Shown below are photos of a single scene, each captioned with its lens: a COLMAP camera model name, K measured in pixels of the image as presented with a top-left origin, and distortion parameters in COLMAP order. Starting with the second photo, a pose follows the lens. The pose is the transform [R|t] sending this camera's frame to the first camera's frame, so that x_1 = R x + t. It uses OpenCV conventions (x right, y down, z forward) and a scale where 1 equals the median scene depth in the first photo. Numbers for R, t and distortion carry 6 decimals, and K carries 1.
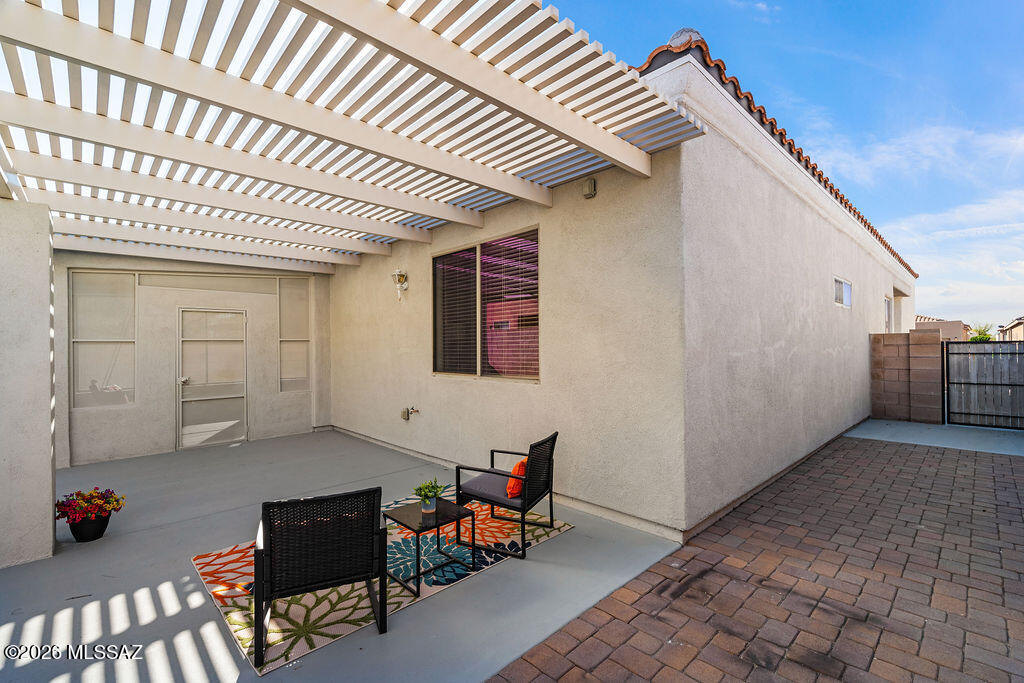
lens RADIAL K [[450.6, 0, 508.9], [0, 450.6, 343.1], [0, 0, 1]] dist [0.000216, 0.000110]
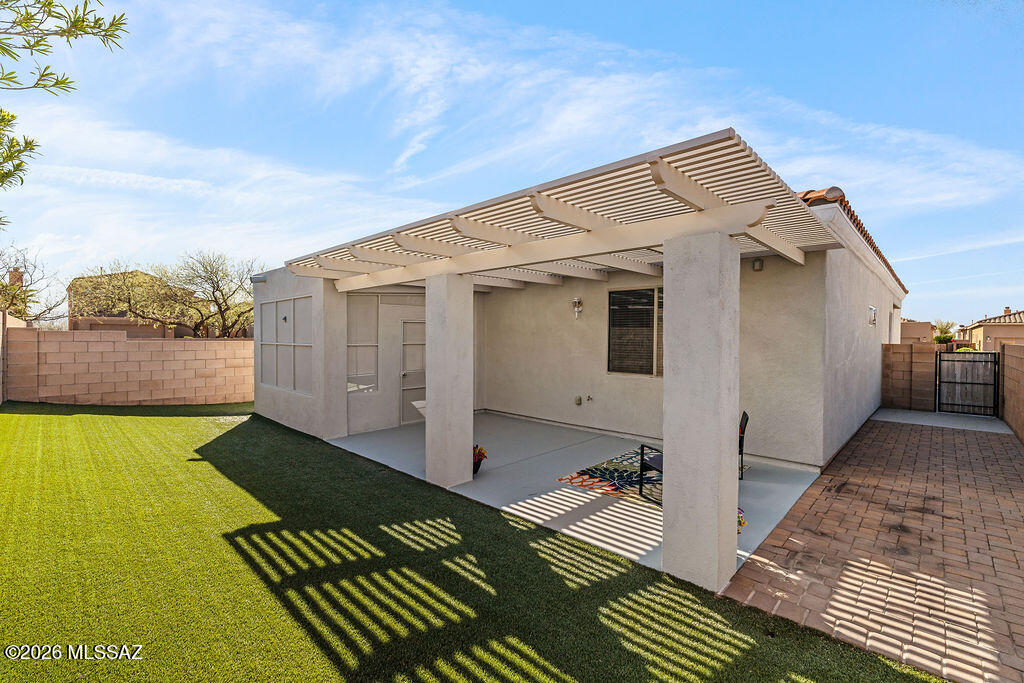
lens RADIAL K [[450.6, 0, 508.9], [0, 450.6, 343.1], [0, 0, 1]] dist [0.000216, 0.000110]
pose [[0.998838, 0.015307, 0.045696, -0.492205], [-0.016472, 0.999546, 0.025235, -0.052019], [-0.045289, -0.025958, 0.998637, -0.377534]]
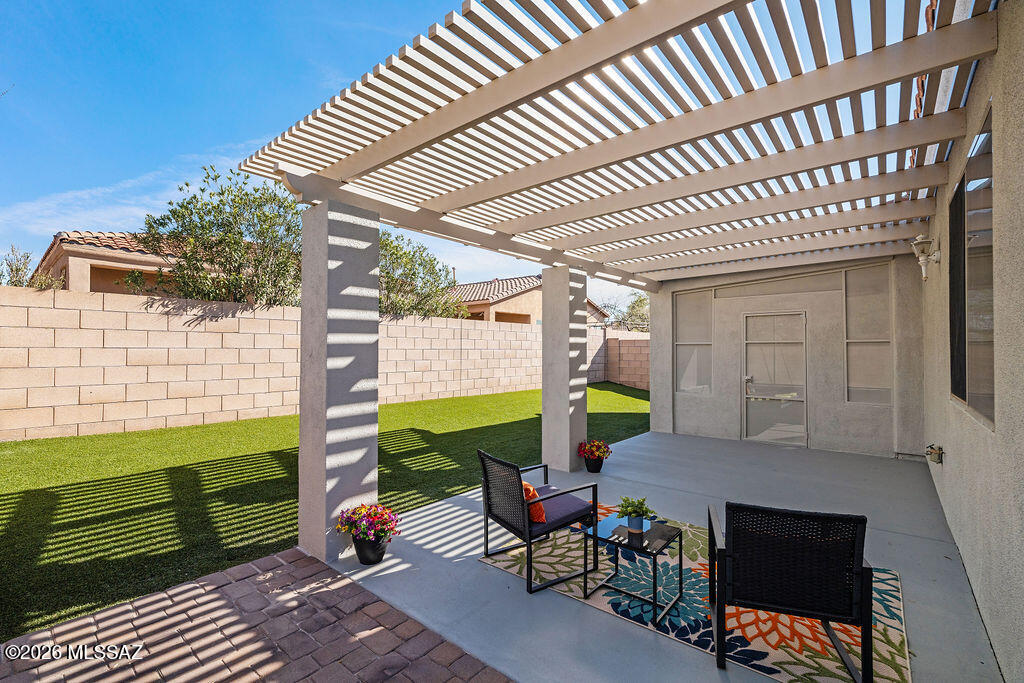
lens RADIAL K [[449.4, 0, 512.0], [0, 449.4, 341.5], [0, 0, 1]] dist [-0.003897, -0.000274]
pose [[0.101640, -0.010925, -0.994761, 0.346536], [0.006971, 0.999923, -0.010269, -0.003016], [0.994797, -0.005890, 0.101708, 0.321529]]
